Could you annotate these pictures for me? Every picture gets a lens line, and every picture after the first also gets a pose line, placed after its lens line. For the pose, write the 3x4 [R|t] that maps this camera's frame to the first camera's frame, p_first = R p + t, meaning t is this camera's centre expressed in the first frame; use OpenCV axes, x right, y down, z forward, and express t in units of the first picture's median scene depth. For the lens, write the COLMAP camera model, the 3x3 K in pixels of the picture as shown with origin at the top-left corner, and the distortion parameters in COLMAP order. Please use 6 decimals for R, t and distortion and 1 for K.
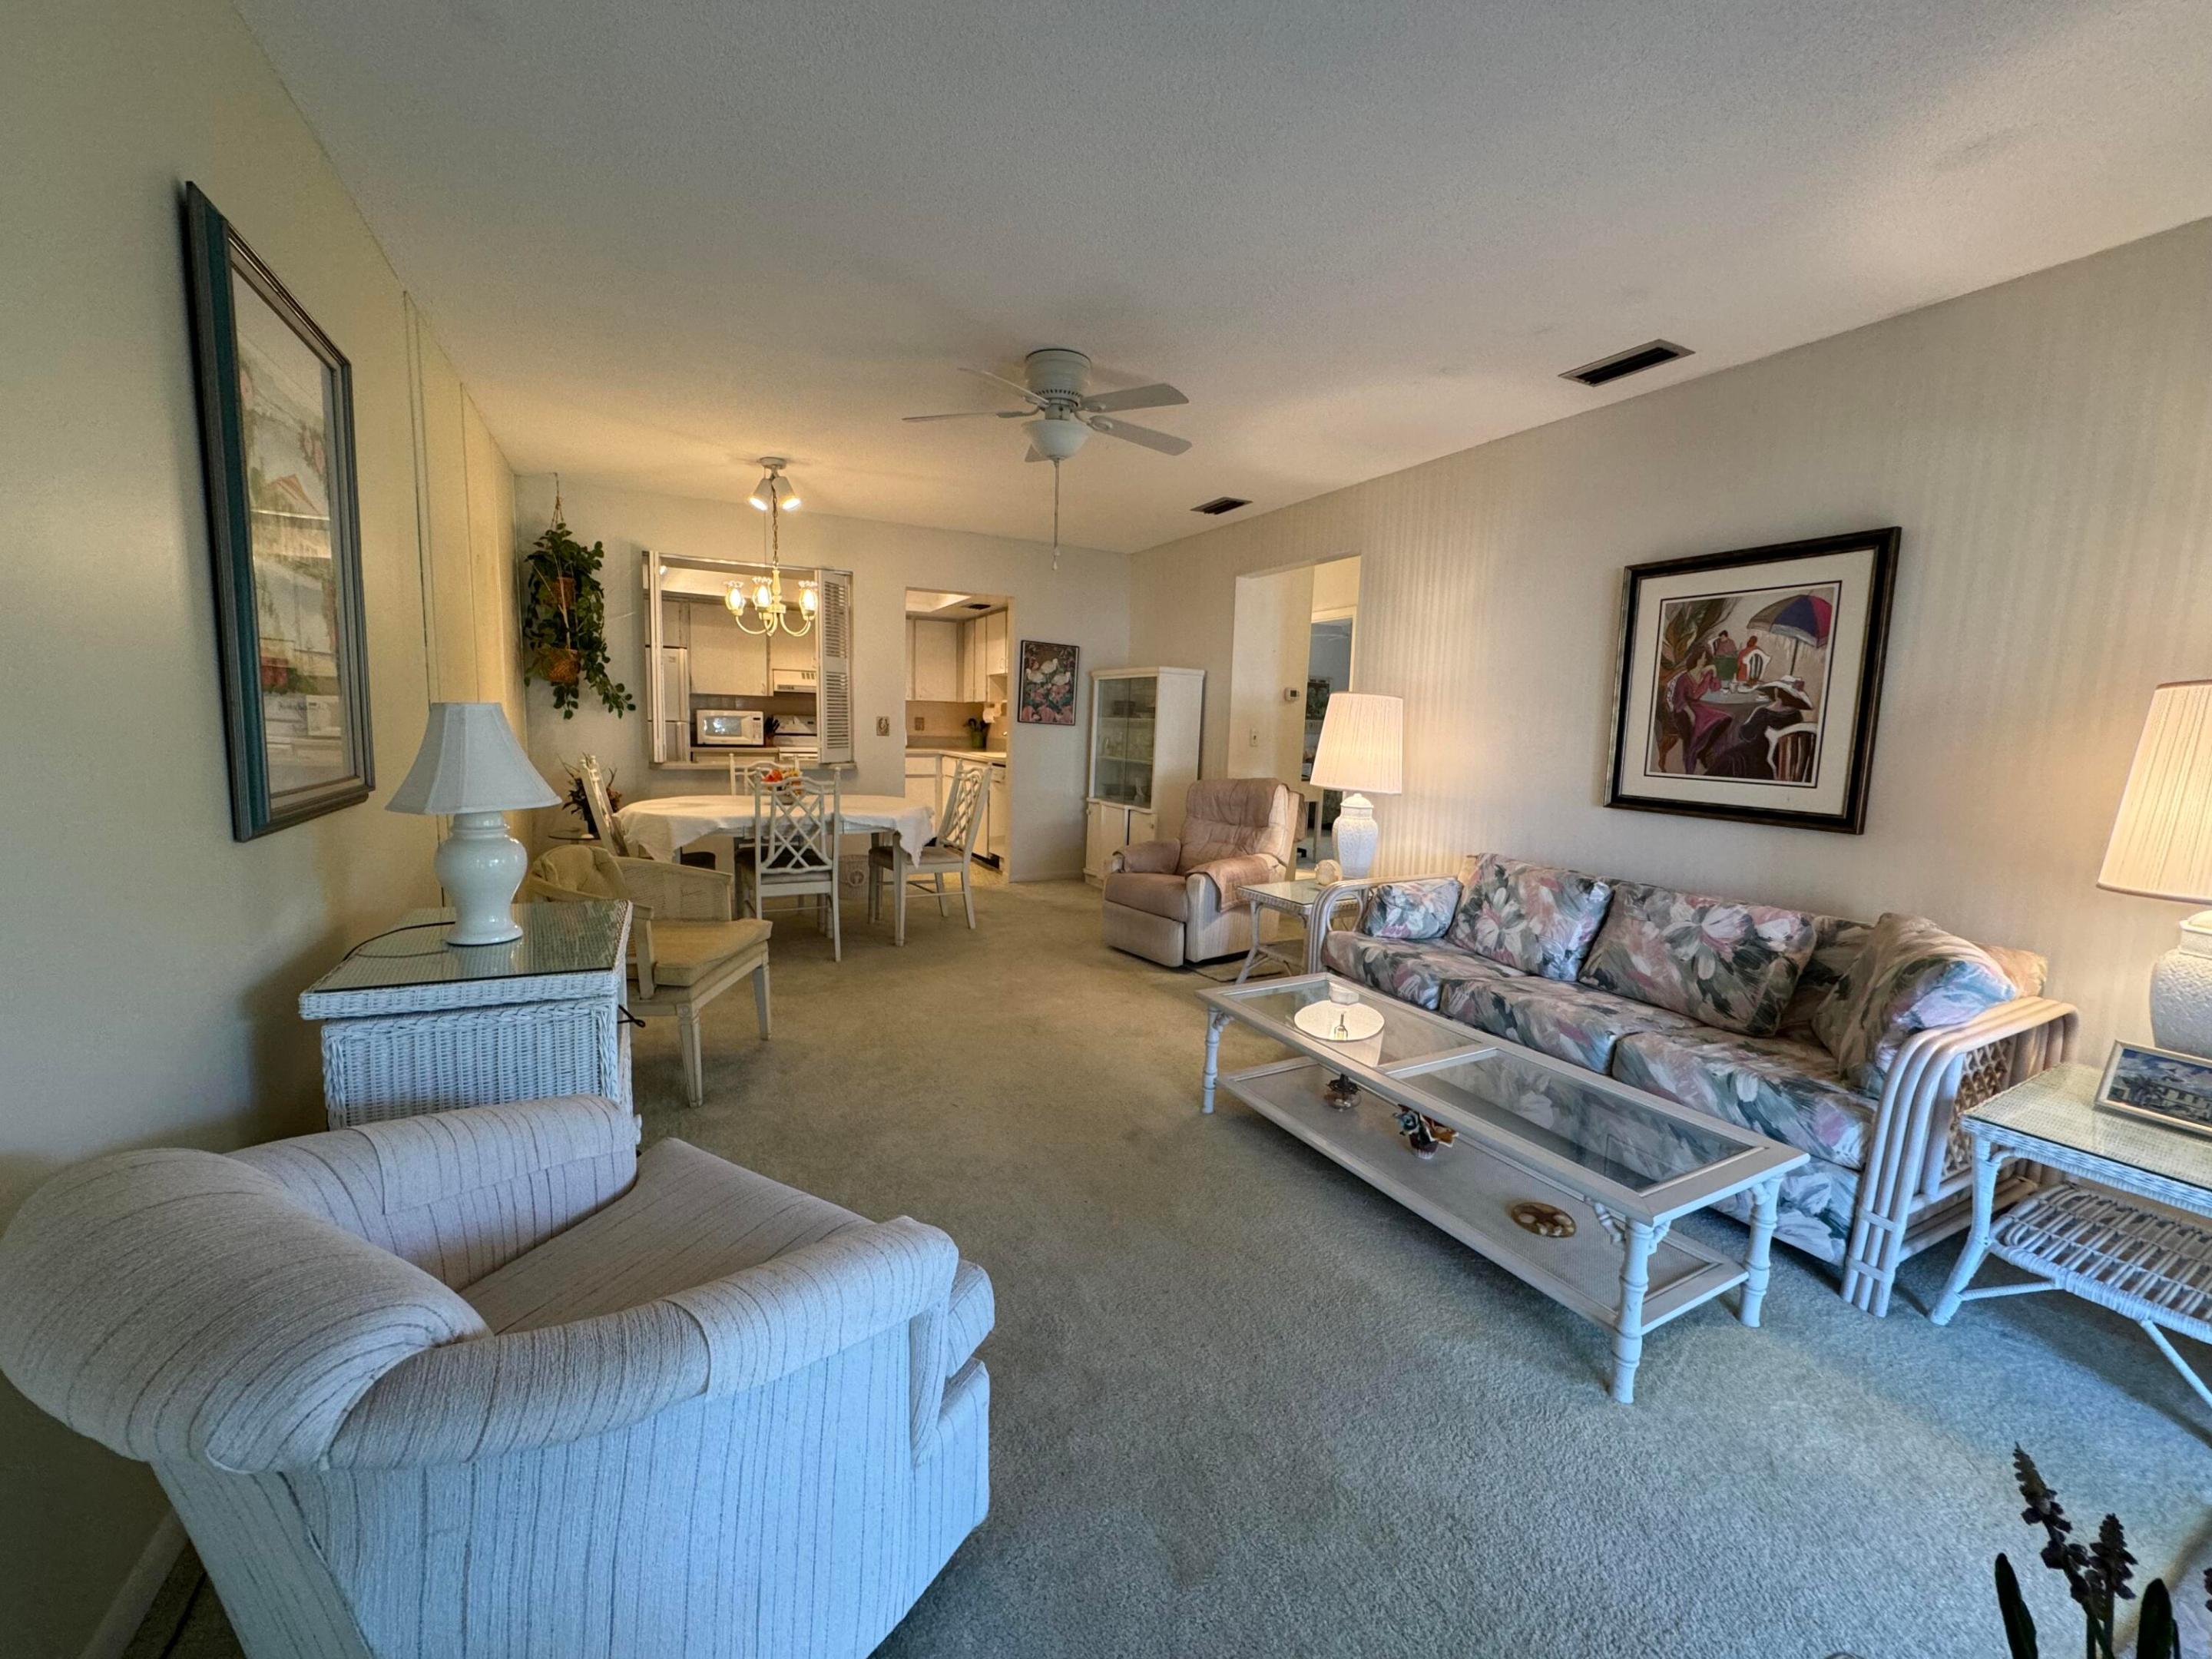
lens RADIAL K [[881.5, 0, 1098.2], [0, 881.5, 833.0], [0, 0, 1]] dist [-0.004362, 0.000953]
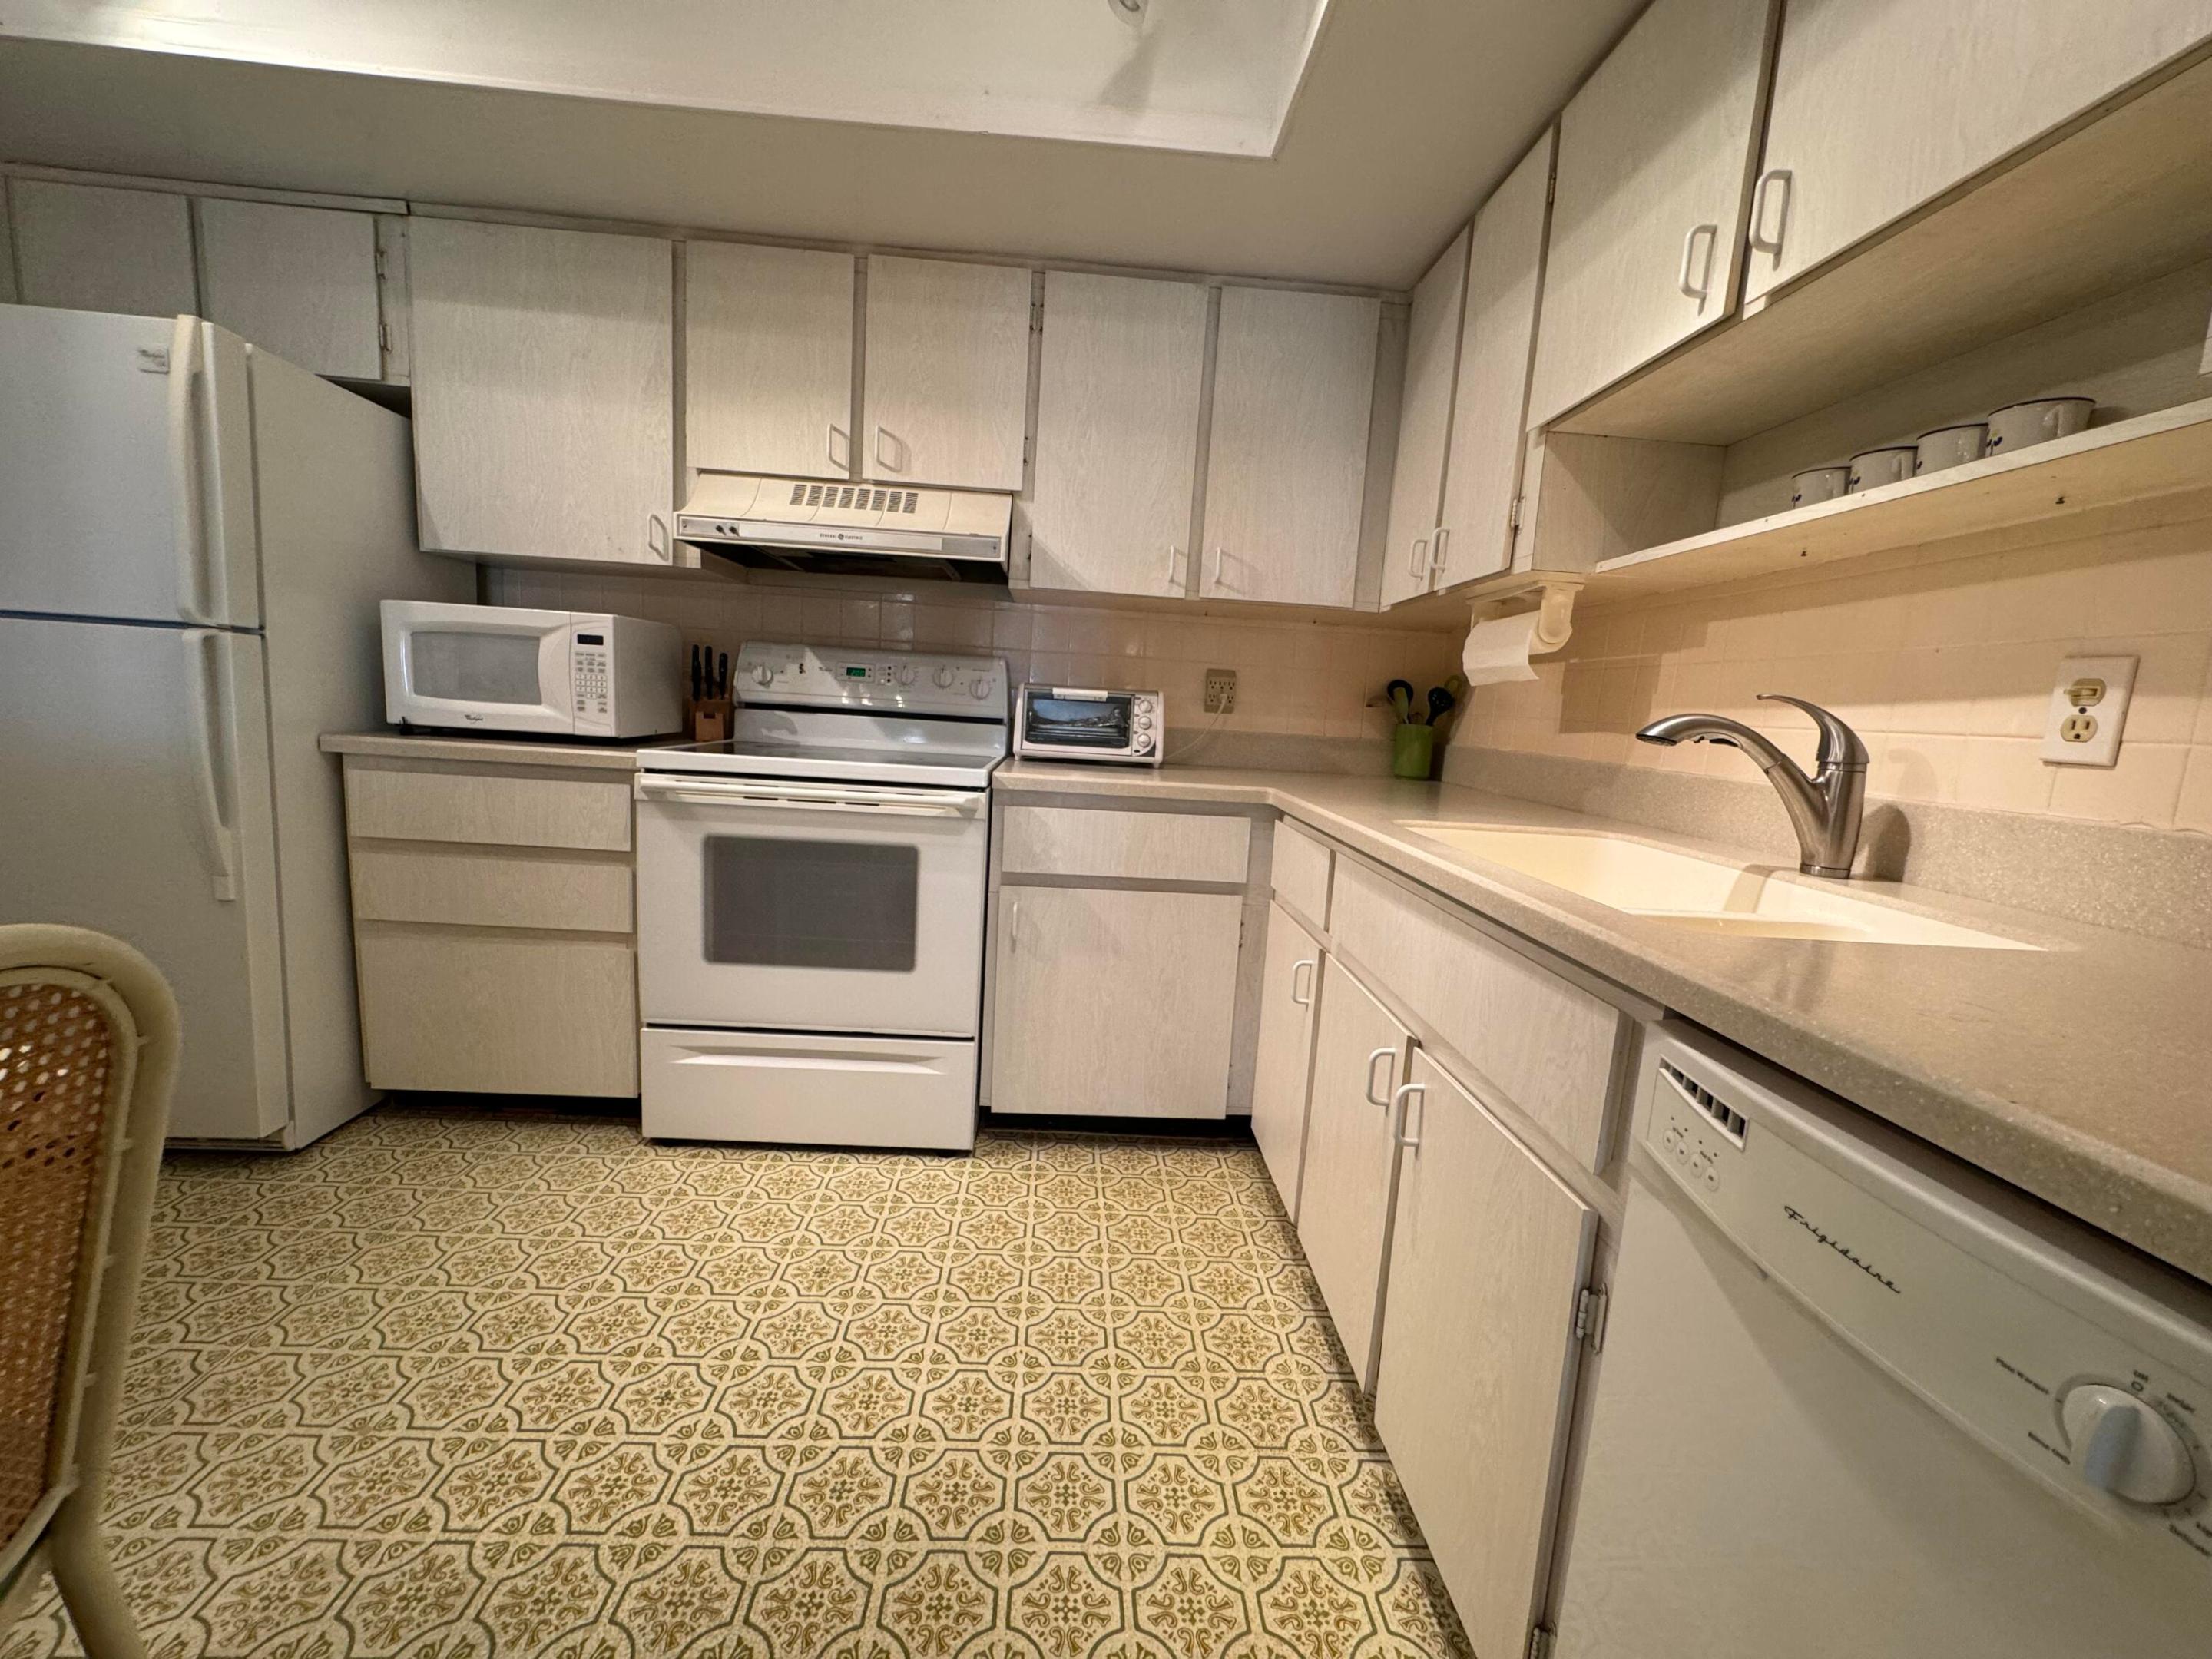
lens RADIAL K [[881.5, 0, 1104.5], [0, 881.5, 830.3], [0, 0, 1]] dist [-0.004362, 0.000953]
pose [[0.913945, 0.083768, -0.397098, -0.318672], [-0.085444, 0.996251, 0.013504, -0.212976], [0.396741, 0.021588, 0.917677, 1.961330]]
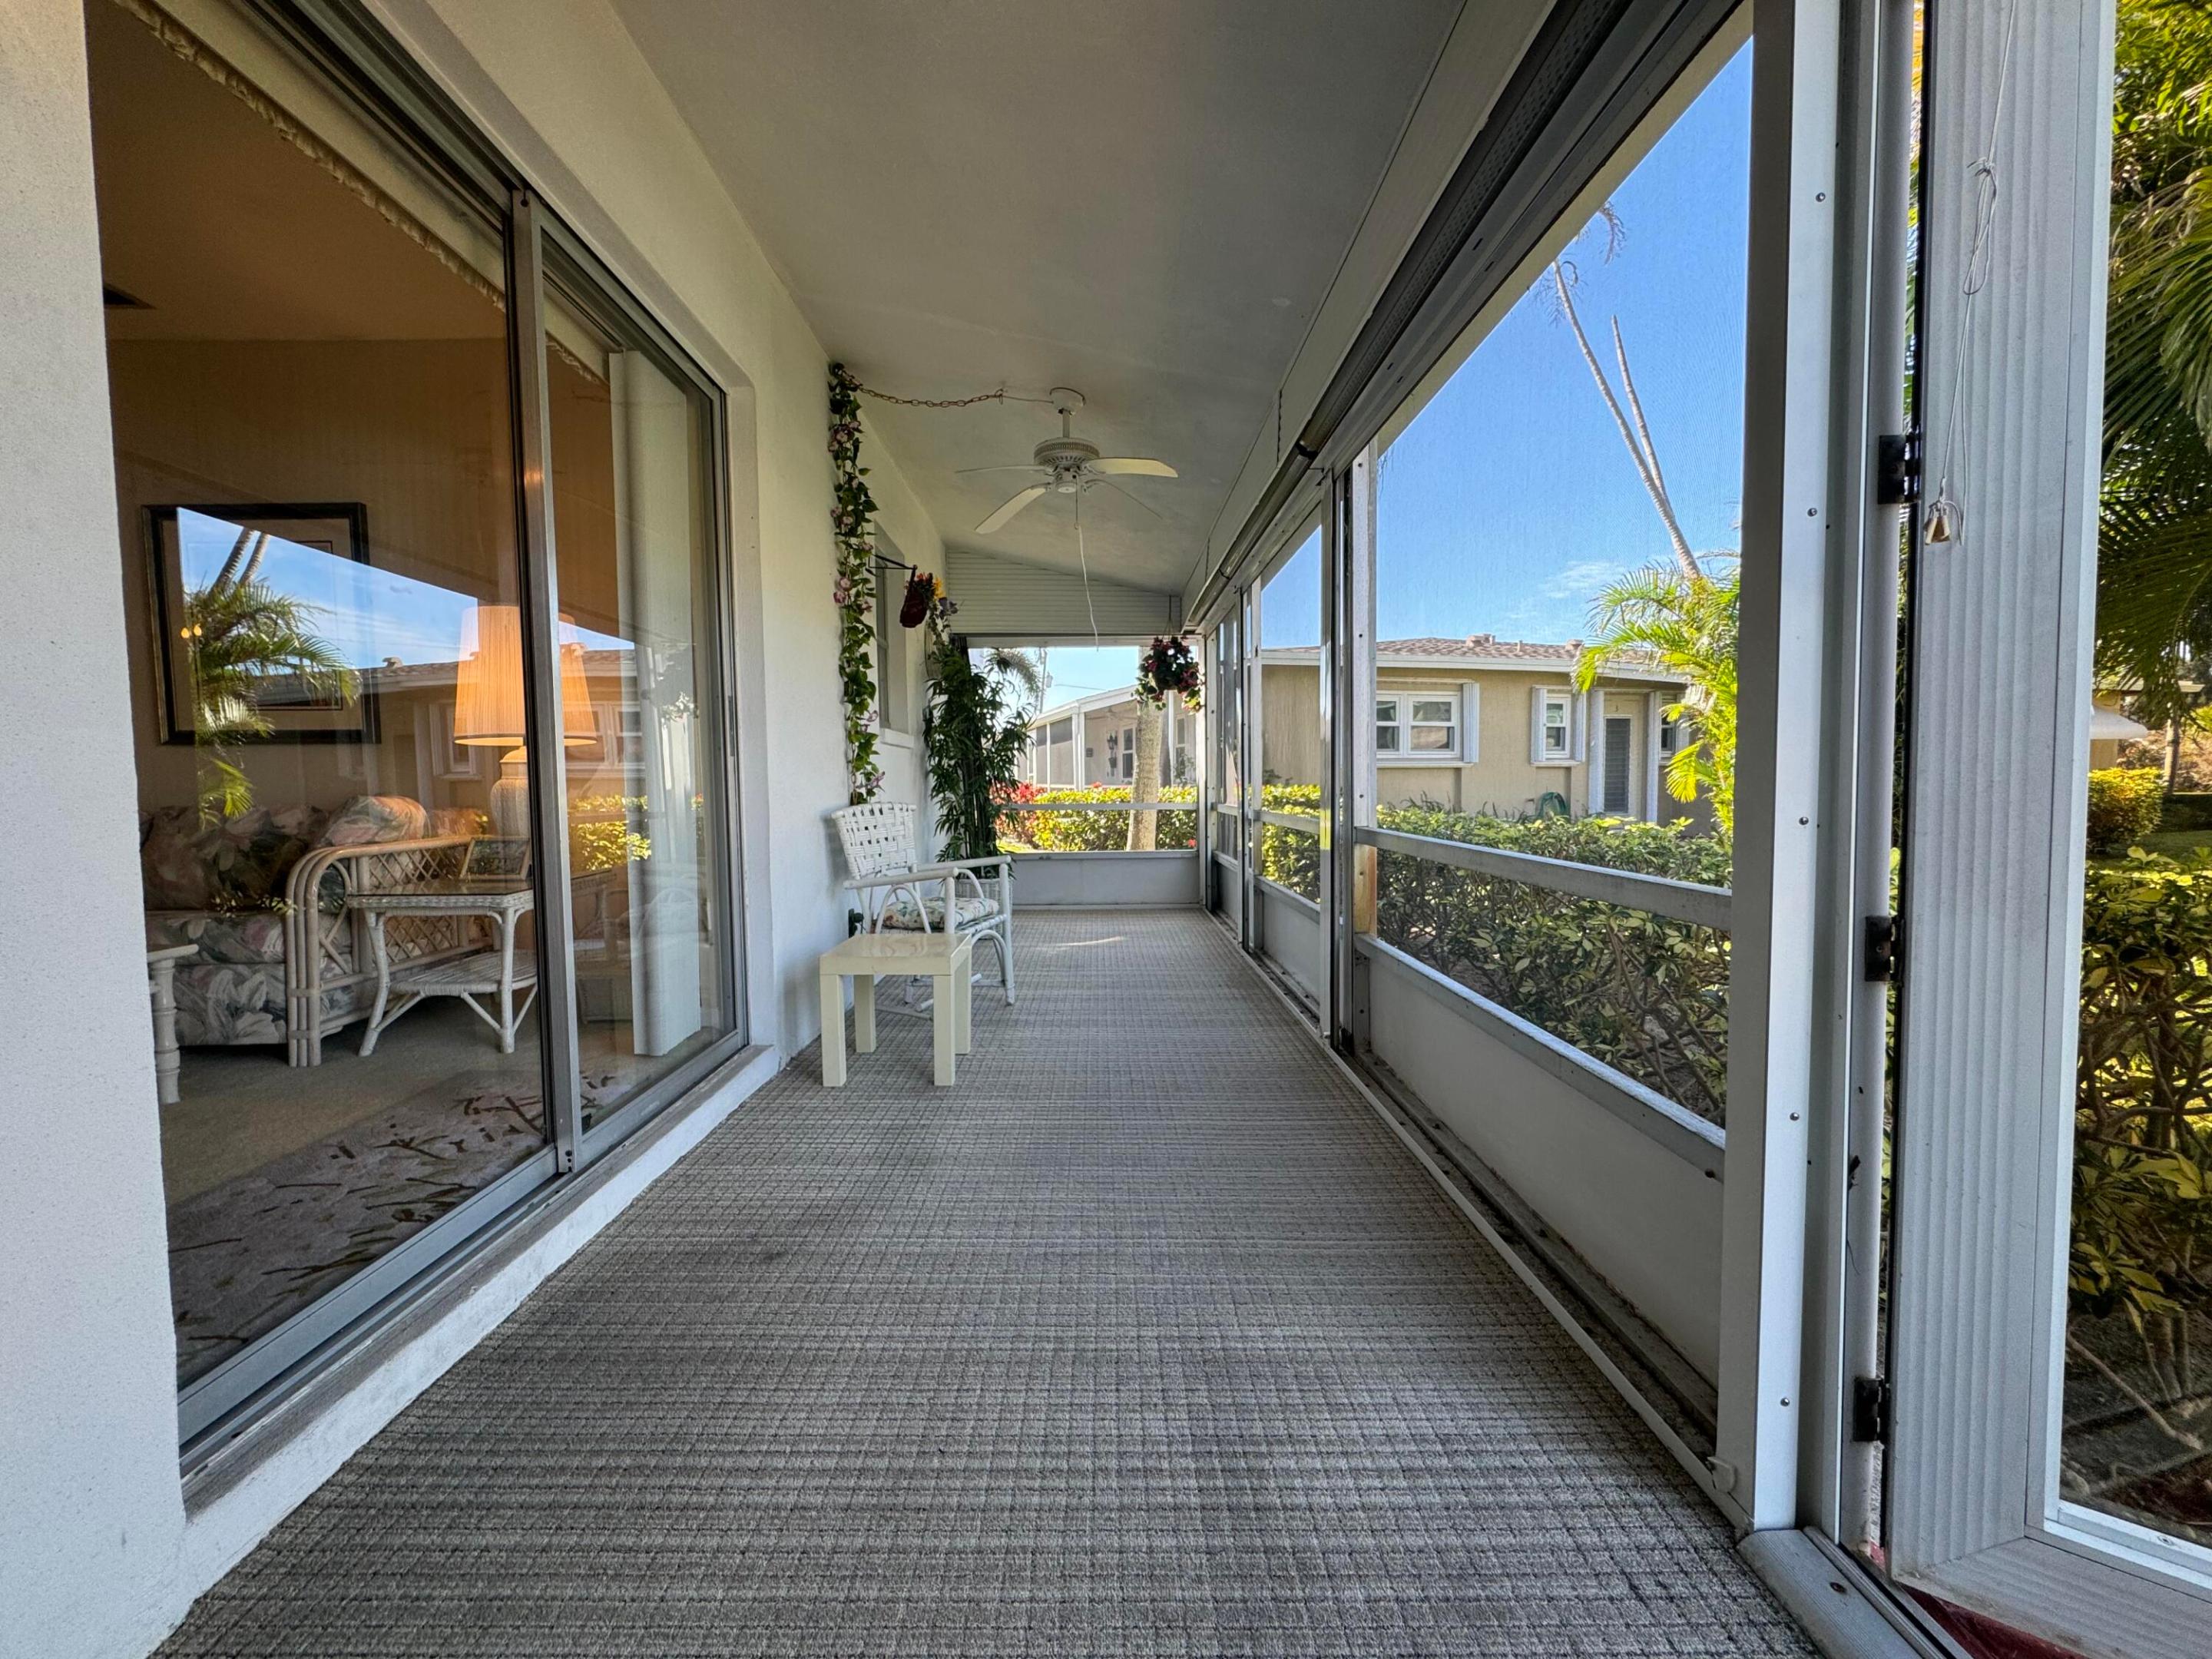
lens RADIAL K [[881.5, 0, 1103.7], [0, 881.5, 828.4], [0, 0, 1]] dist [-0.004362, 0.000953]
pose [[0.439684, -0.078847, 0.894685, 0.161725], [0.136261, 0.990464, 0.020323, 0.203899], [-0.887756, 0.112975, 0.446235, -0.404167]]
